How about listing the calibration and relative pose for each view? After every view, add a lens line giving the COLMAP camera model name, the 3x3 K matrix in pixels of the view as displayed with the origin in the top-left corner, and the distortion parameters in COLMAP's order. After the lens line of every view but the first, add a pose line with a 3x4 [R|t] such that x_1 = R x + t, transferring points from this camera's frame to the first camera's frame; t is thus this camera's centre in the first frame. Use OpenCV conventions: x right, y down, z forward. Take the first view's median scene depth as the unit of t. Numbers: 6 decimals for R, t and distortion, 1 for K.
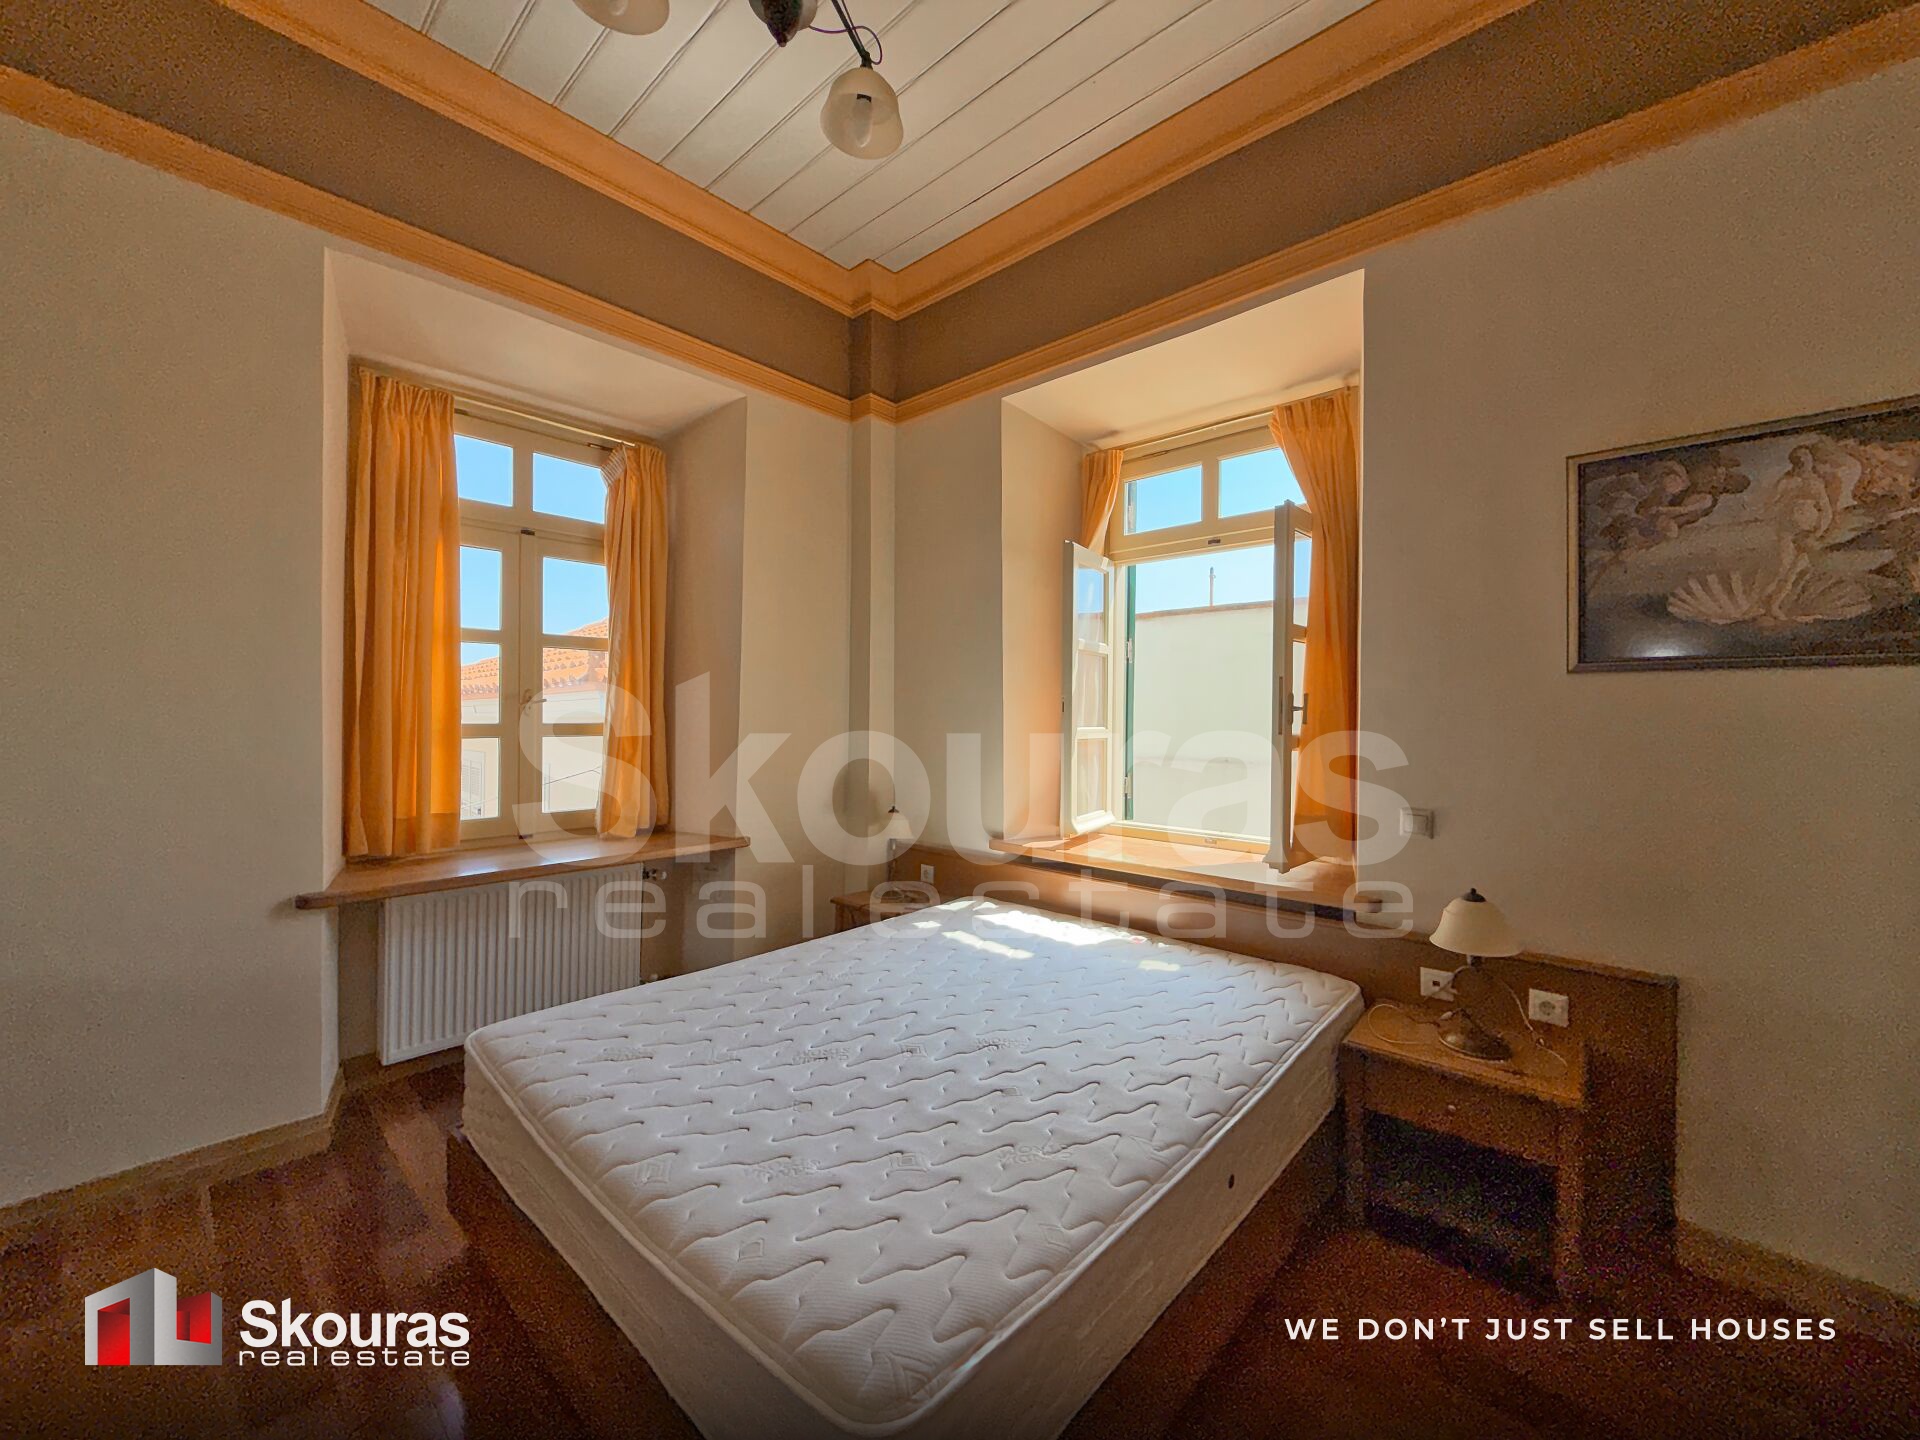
lens RADIAL K [[773.5, 0, 949.9], [0, 773.5, 715.8], [0, 0, 1]] dist [-0.001280, -0.000009]
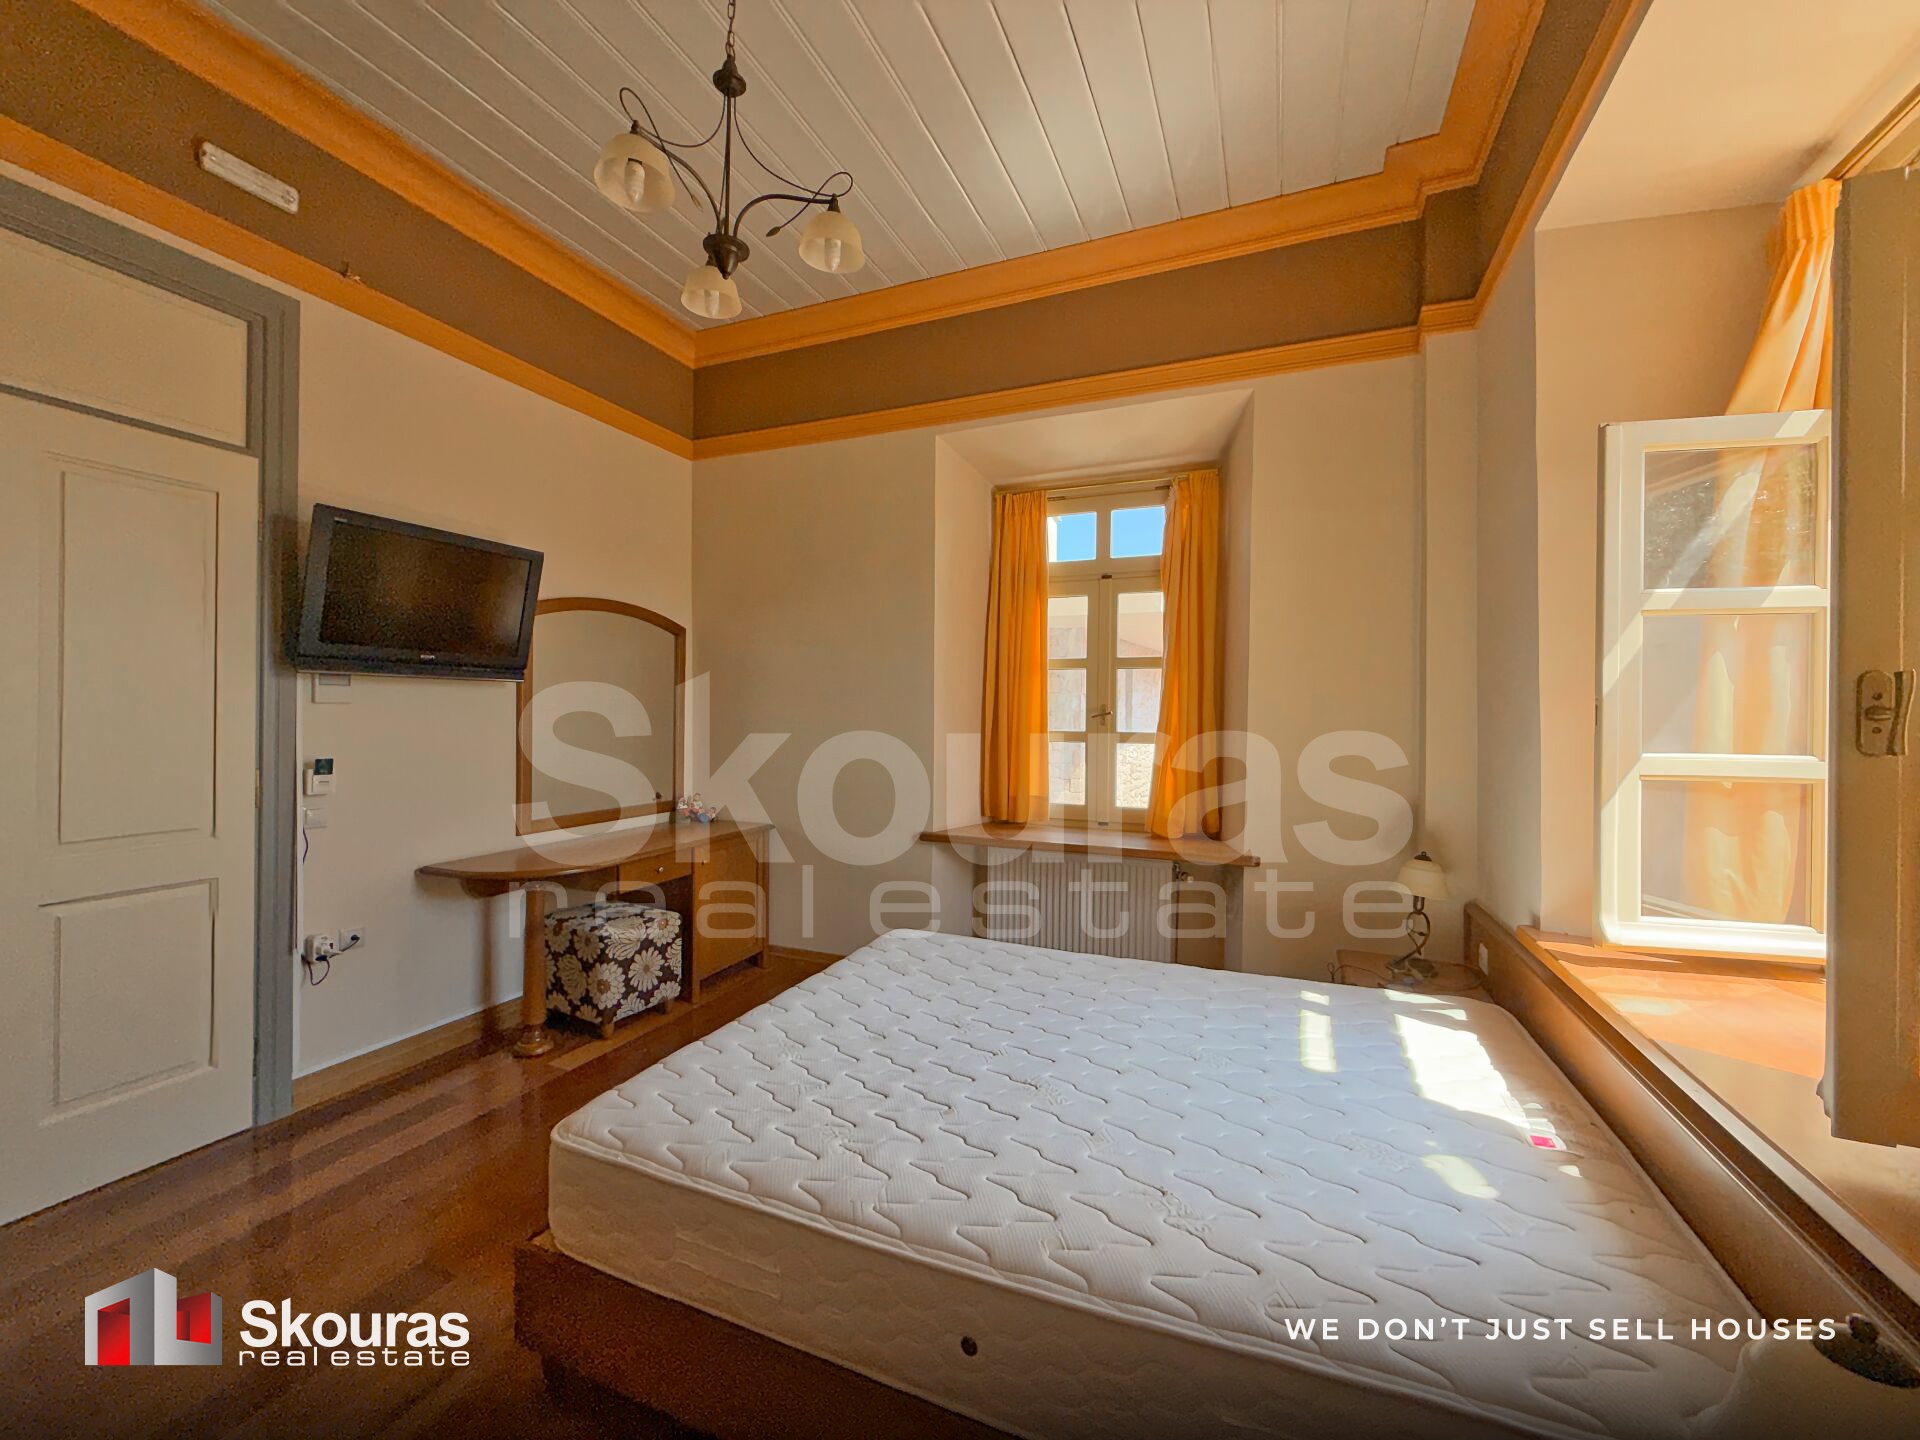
lens RADIAL K [[773.5, 0, 949.9], [0, 773.5, 715.8], [0, 0, 1]] dist [-0.001280, -0.000009]
pose [[0.330673, -0.005901, -0.943727, 0.542152], [-0.015517, 0.999811, -0.011689, 0.002428], [0.943618, 0.018509, 0.330519, 0.370060]]
